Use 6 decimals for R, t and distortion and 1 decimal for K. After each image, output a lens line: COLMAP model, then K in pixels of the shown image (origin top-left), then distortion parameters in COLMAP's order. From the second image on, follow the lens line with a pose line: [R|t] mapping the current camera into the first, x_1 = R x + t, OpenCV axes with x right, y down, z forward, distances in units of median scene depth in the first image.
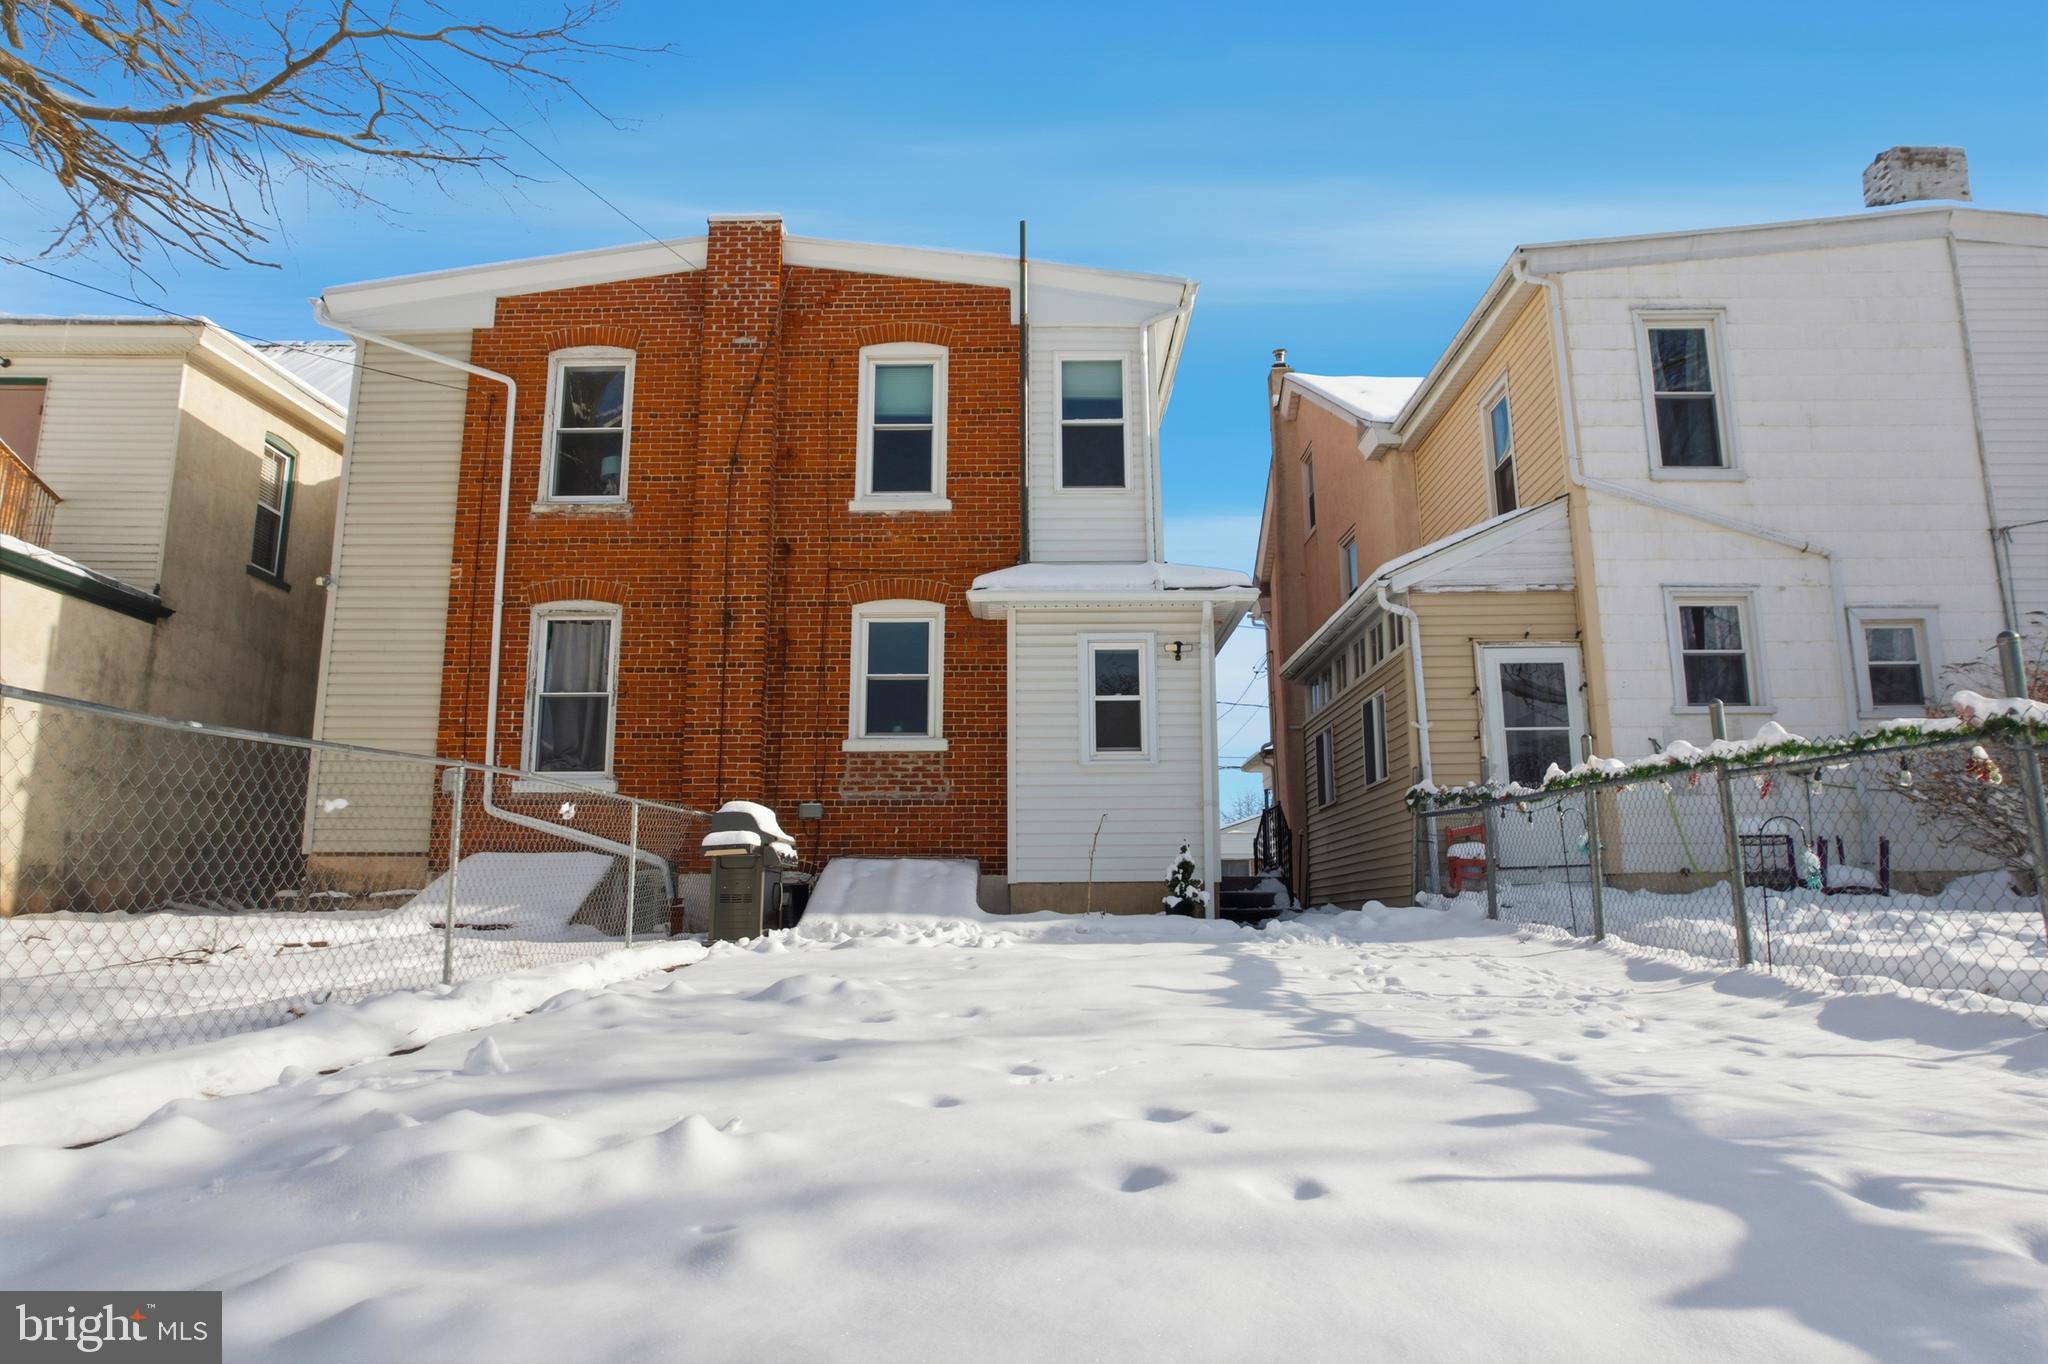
lens RADIAL K [[1307.6, 0, 1023.6], [0, 1307.6, 682.0], [0, 0, 1]] dist [-0.069093, 0.056918]
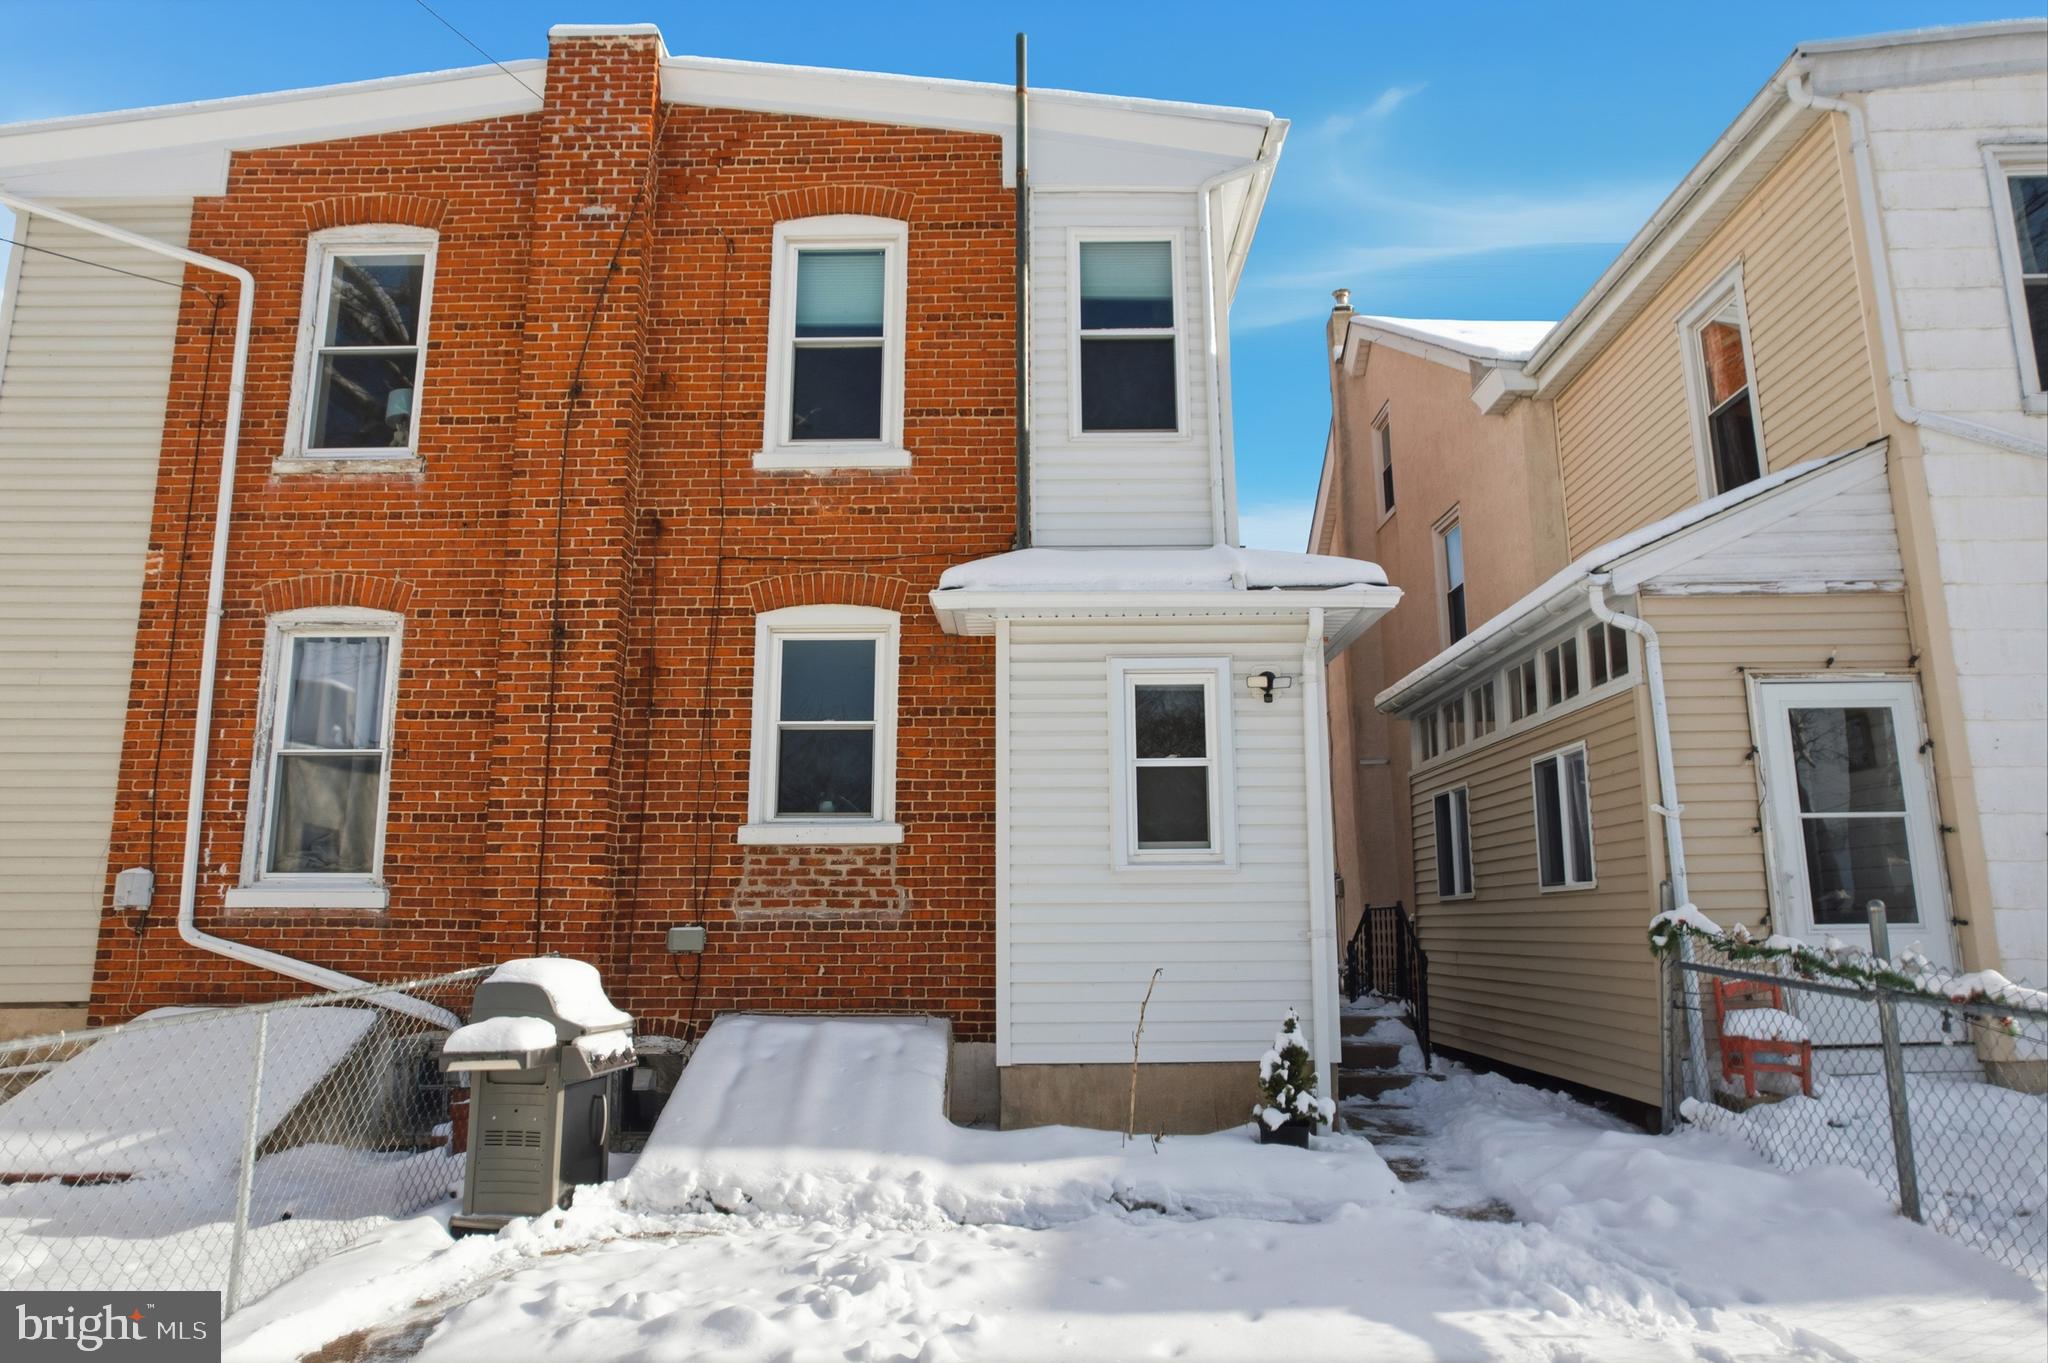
lens RADIAL K [[1307.6, 0, 1019.5], [0, 1307.6, 681.2], [0, 0, 1]] dist [-0.069093, 0.056918]
pose [[0.999991, -0.000713, -0.004224, 0.001481], [0.000720, 0.999998, 0.001668, -0.026824], [0.004223, -0.001671, 0.999990, 0.359740]]
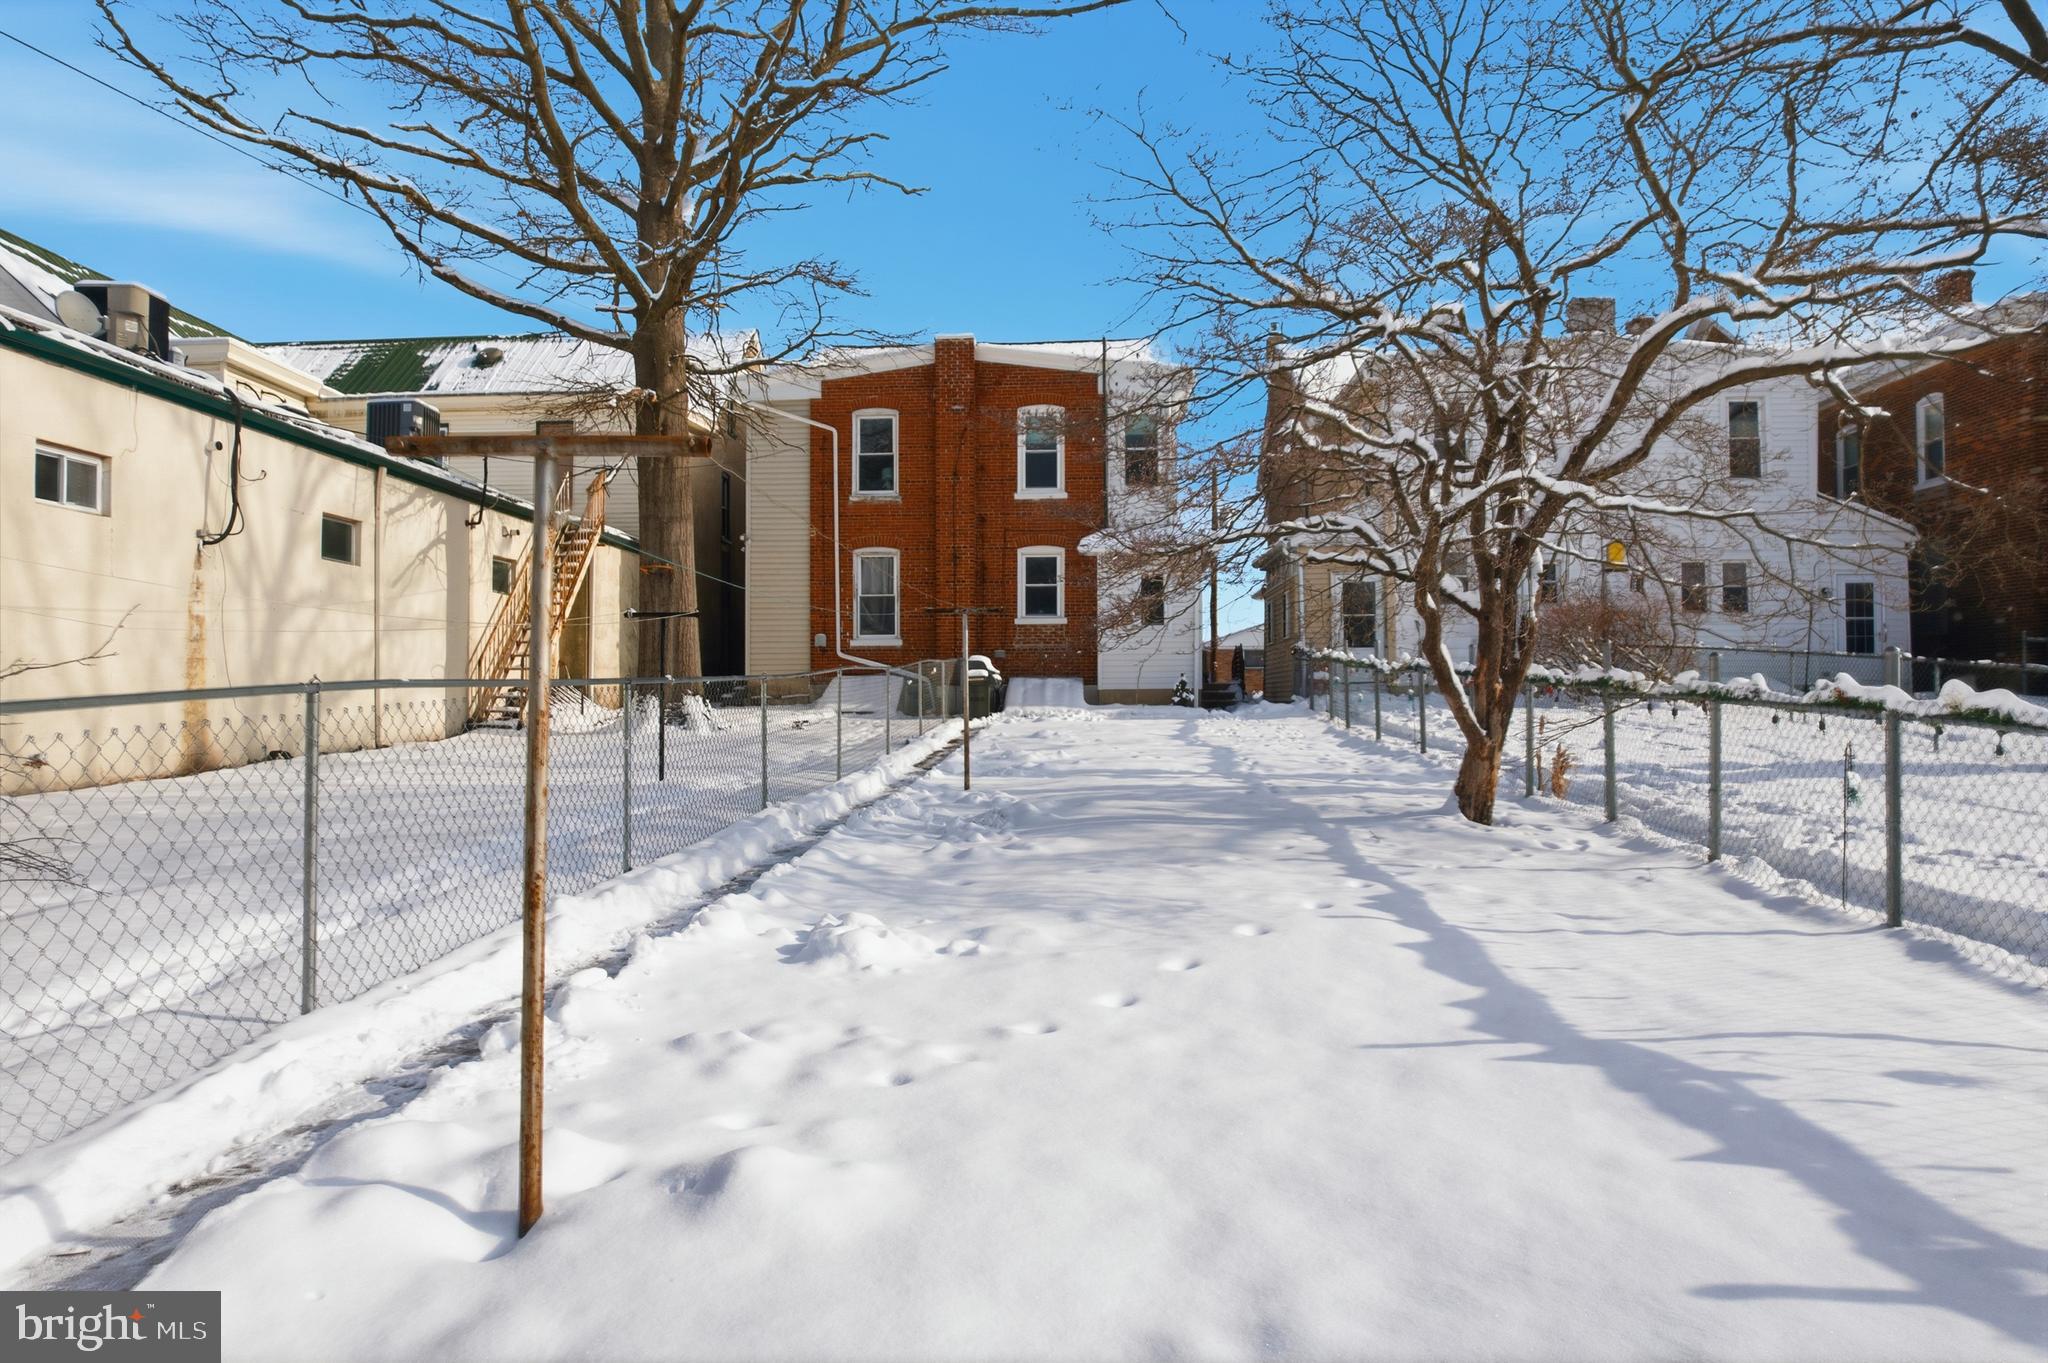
lens RADIAL K [[1307.6, 0, 1020.9], [0, 1307.6, 674.4], [0, 0, 1]] dist [-0.069093, 0.056918]
pose [[0.998587, -0.002229, -0.053096, -0.022830], [0.011138, 0.985708, 0.168094, -0.204918], [0.051962, -0.168448, 0.984340, -0.970436]]
